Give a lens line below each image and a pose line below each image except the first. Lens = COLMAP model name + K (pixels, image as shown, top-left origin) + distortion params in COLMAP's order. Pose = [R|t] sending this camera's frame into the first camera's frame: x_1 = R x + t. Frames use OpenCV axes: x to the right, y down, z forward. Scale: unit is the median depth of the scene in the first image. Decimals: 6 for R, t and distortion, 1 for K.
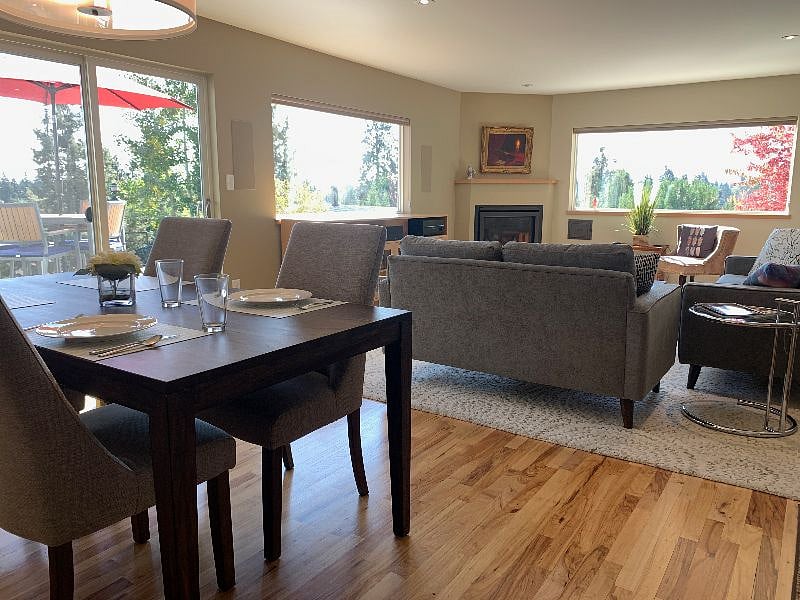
lens RADIAL K [[617.2, 0, 395.8], [0, 617.2, 299.2], [0, 0, 1]] dist [0.016583, -0.023698]
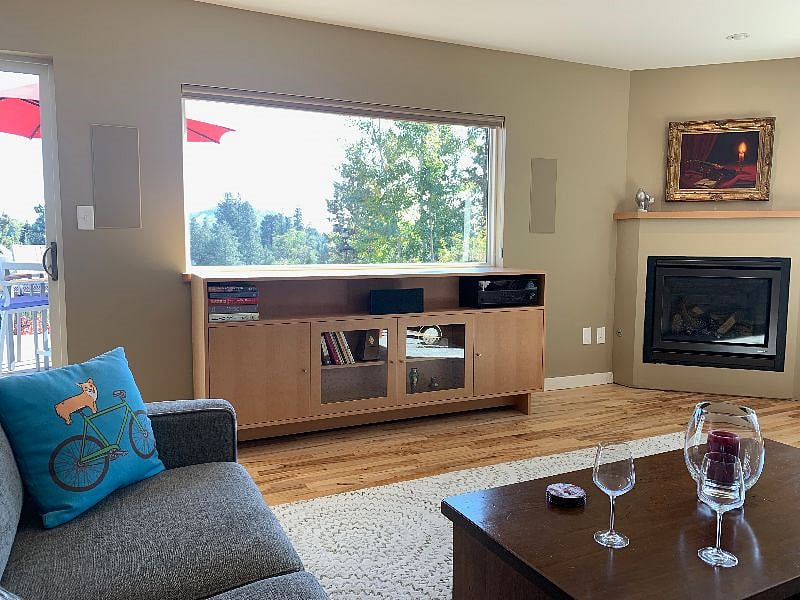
lens RADIAL K [[617.2, 0, 400.3], [0, 617.2, 296.8], [0, 0, 1]] dist [0.016583, -0.023698]
pose [[0.857922, 0.046524, -0.511670, 0.553663], [-0.087495, 0.994574, -0.056272, -0.144948], [0.506276, 0.093046, 0.857338, 0.918883]]
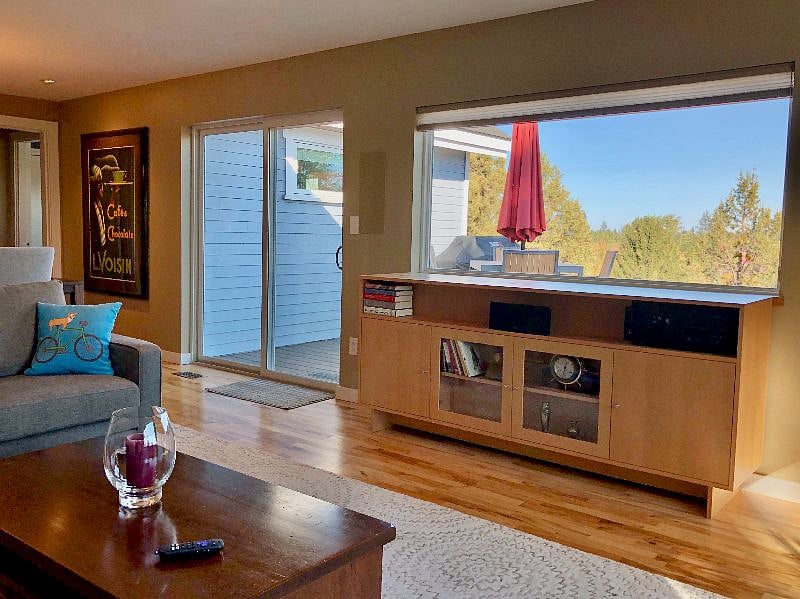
lens RADIAL K [[732.8, 0, 402.2], [0, 732.8, 296.3], [0, 0, 1]] dist [0.019226, 0.000000]
pose [[-0.082893, 0.086418, -0.992804, 1.699568], [-0.193339, 0.975910, 0.101090, -0.474209], [0.977624, 0.200327, -0.064188, 2.544265]]
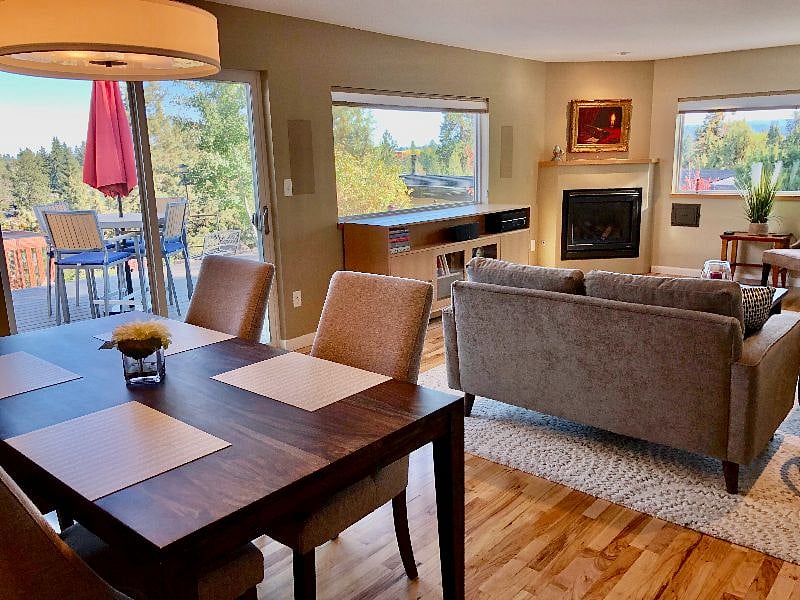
lens RADIAL K [[657.8, 0, 403.9], [0, 657.8, 297.9], [0, 0, 1]] dist [0.012327, 0.000426]
pose [[0.992739, -0.001513, -0.120276, 0.035161], [0.007350, 0.998815, 0.048107, -0.106925], [0.120060, -0.048642, 0.991574, 0.052008]]
